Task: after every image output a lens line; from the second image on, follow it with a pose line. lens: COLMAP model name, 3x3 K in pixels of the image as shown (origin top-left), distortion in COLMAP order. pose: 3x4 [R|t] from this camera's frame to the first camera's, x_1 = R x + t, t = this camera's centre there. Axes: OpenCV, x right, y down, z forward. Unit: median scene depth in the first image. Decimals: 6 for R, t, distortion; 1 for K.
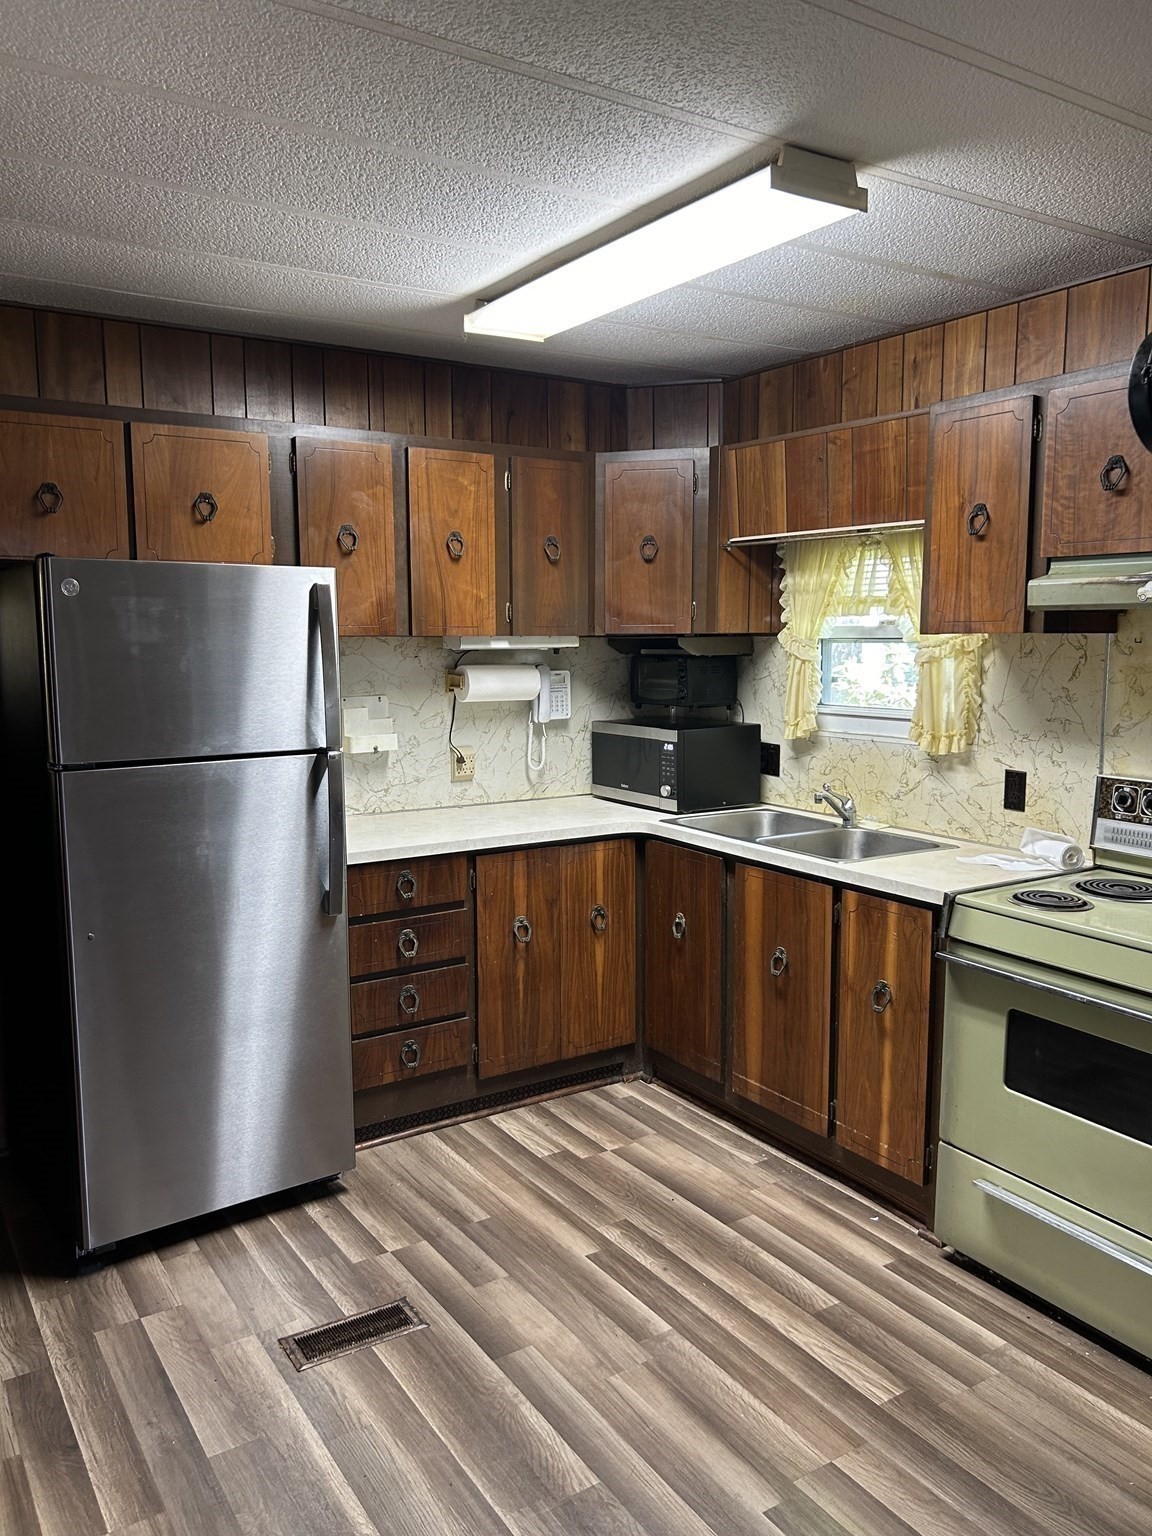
lens RADIAL K [[1154.0, 0, 579.0], [0, 1154.0, 768.9], [0, 0, 1]] dist [0.006723, -0.000829]
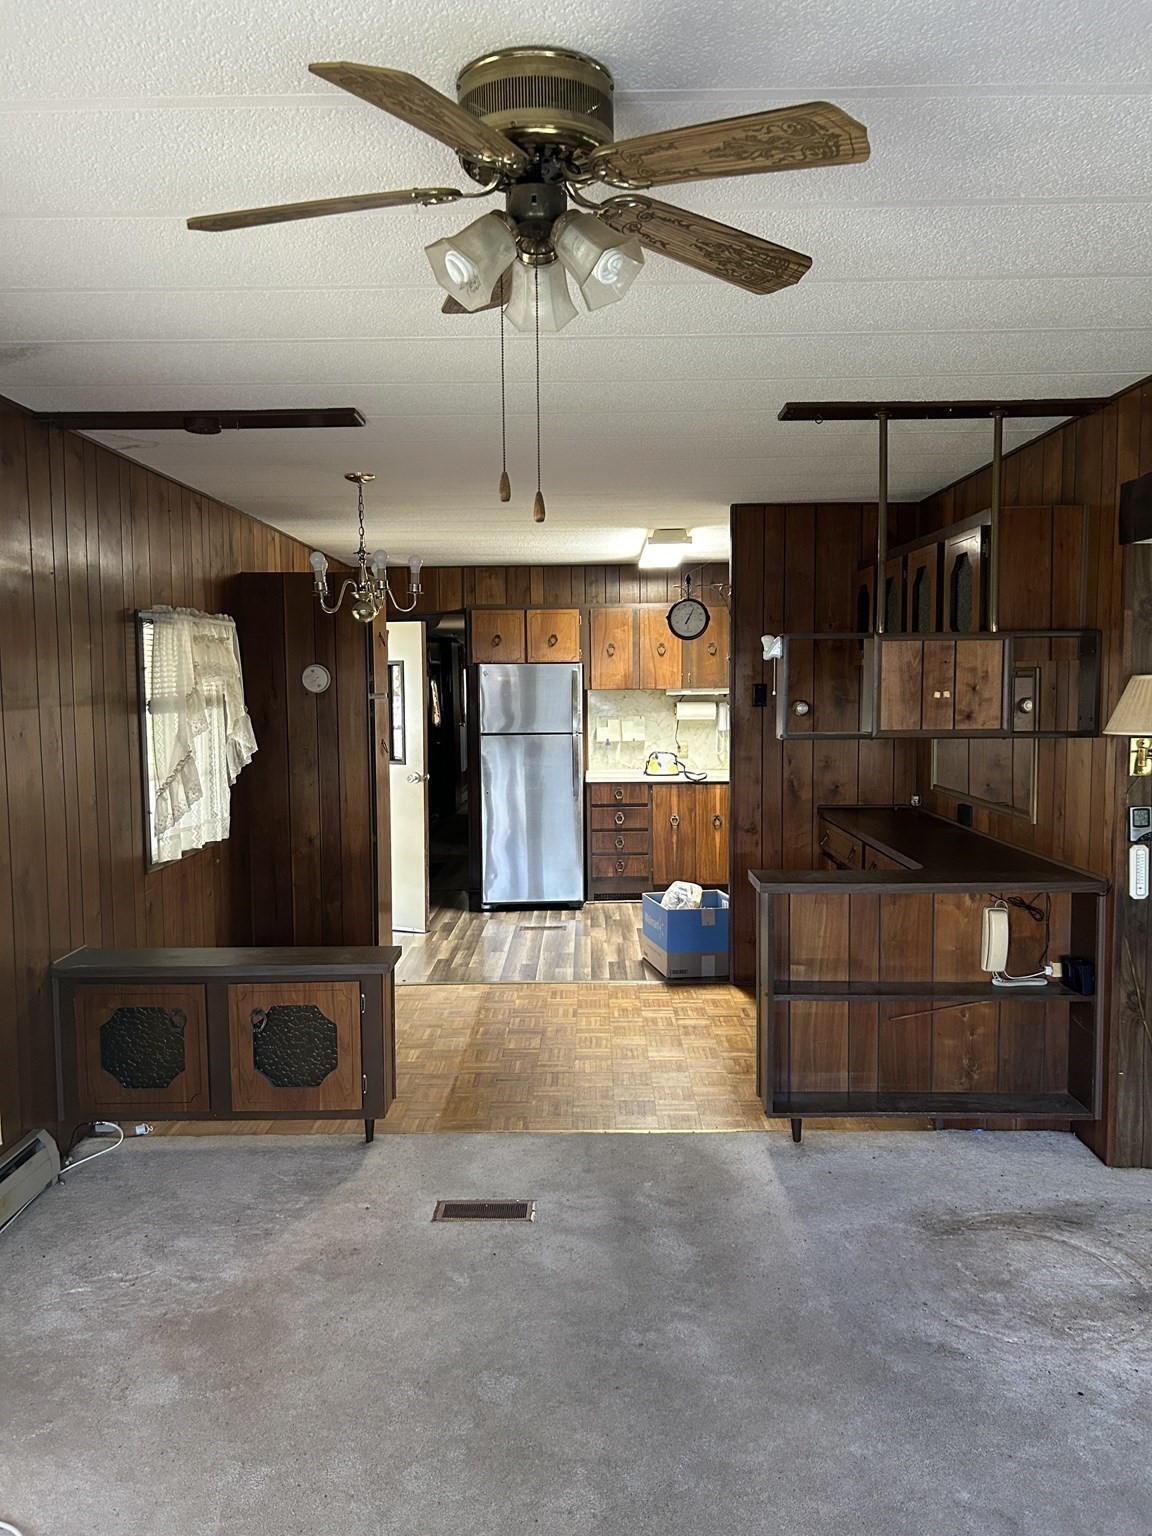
lens RADIAL K [[1154.0, 0, 575.2], [0, 1154.0, 768.7], [0, 0, 1]] dist [0.006723, -0.000829]
pose [[0.829488, 0.037904, -0.557237, 1.031259], [-0.057811, 0.998162, -0.018160, 0.091363], [0.555525, 0.047278, 0.830155, -0.968431]]
